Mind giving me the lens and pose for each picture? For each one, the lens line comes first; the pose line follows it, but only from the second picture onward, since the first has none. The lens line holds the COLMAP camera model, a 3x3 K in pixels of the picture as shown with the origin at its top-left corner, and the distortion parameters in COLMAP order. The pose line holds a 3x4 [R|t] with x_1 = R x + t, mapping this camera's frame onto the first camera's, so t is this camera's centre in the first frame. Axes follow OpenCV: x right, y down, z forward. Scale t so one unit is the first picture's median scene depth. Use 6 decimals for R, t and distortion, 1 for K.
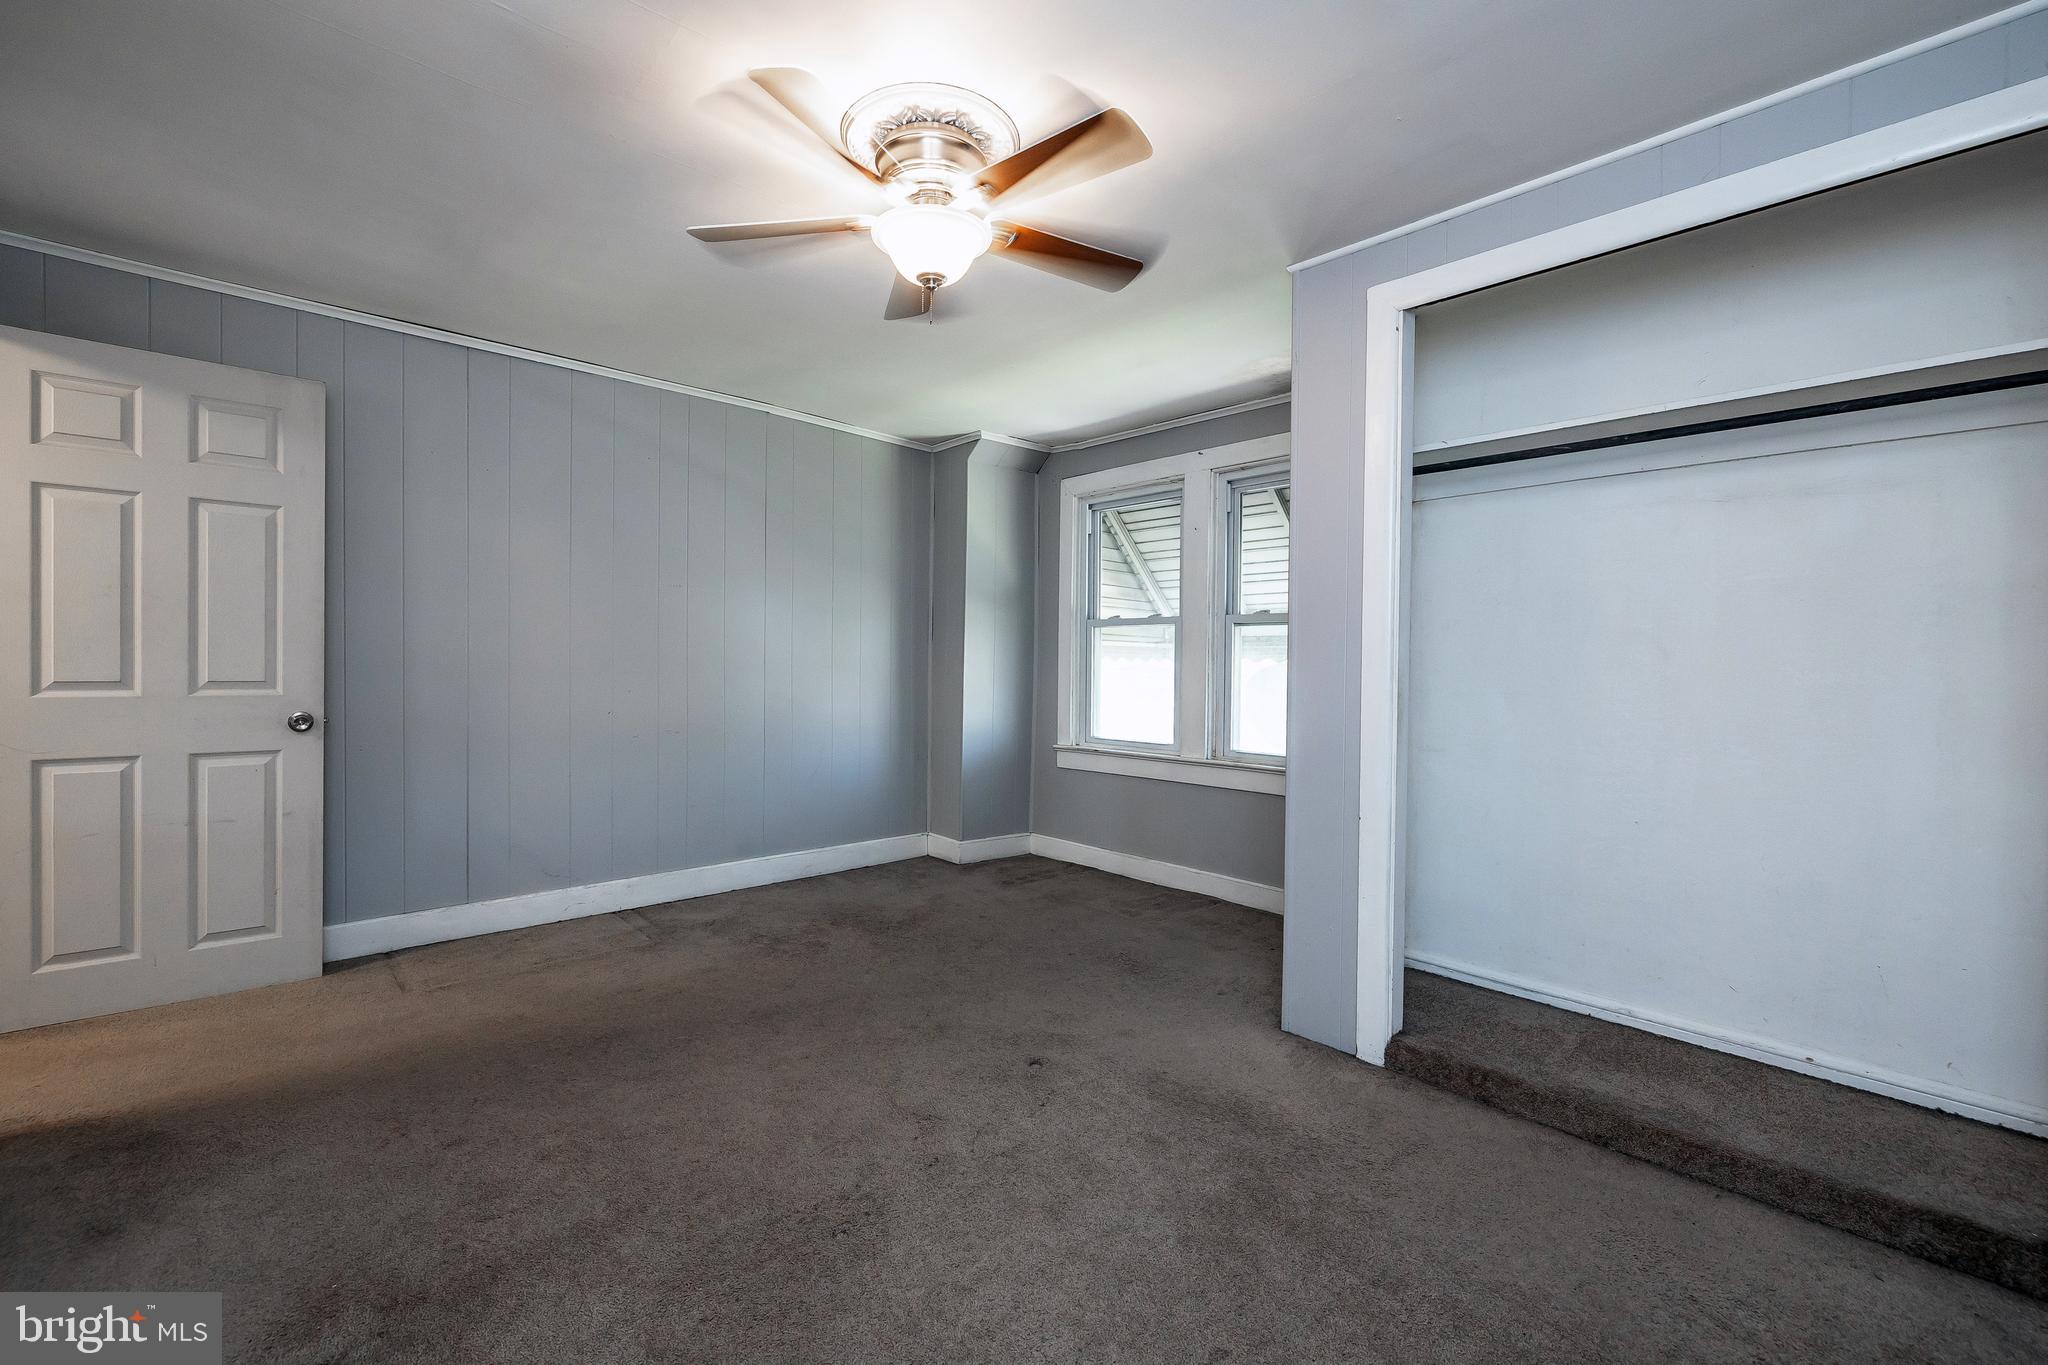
lens RADIAL K [[861.8, 0, 1026.2], [0, 861.8, 672.2], [0, 0, 1]] dist [0.000536, -0.000126]
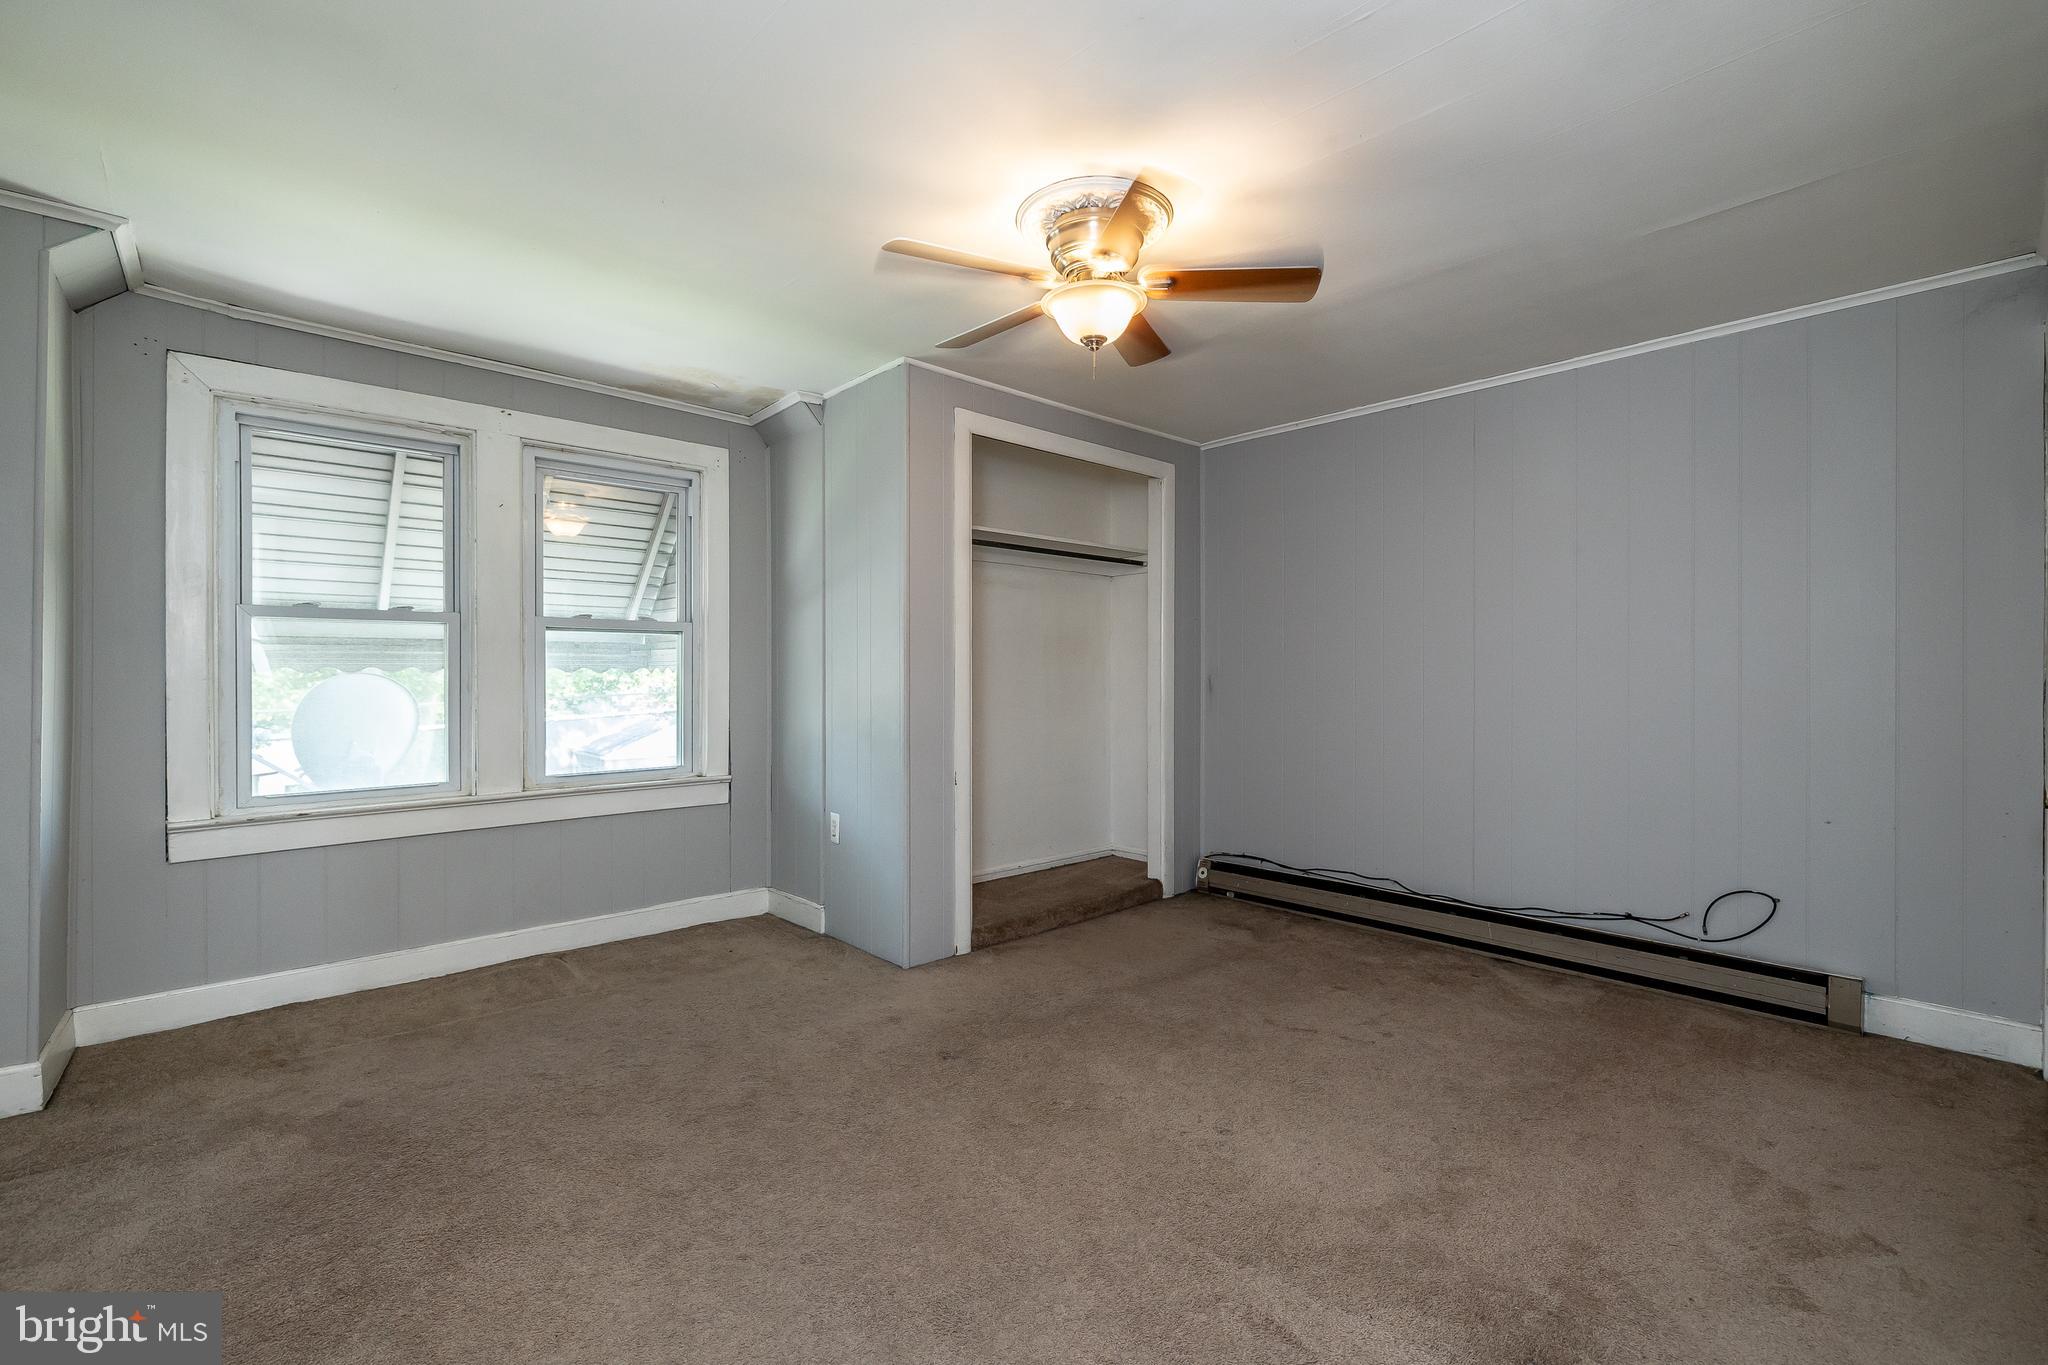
lens RADIAL K [[861.8, 0, 1026.2], [0, 861.8, 672.2], [0, 0, 1]] dist [0.000536, -0.000126]
pose [[0.025988, -0.006114, 0.999644, -0.578981], [0.016466, 0.999848, 0.005687, -0.008578], [-0.999527, 0.016313, 0.026085, 0.487950]]
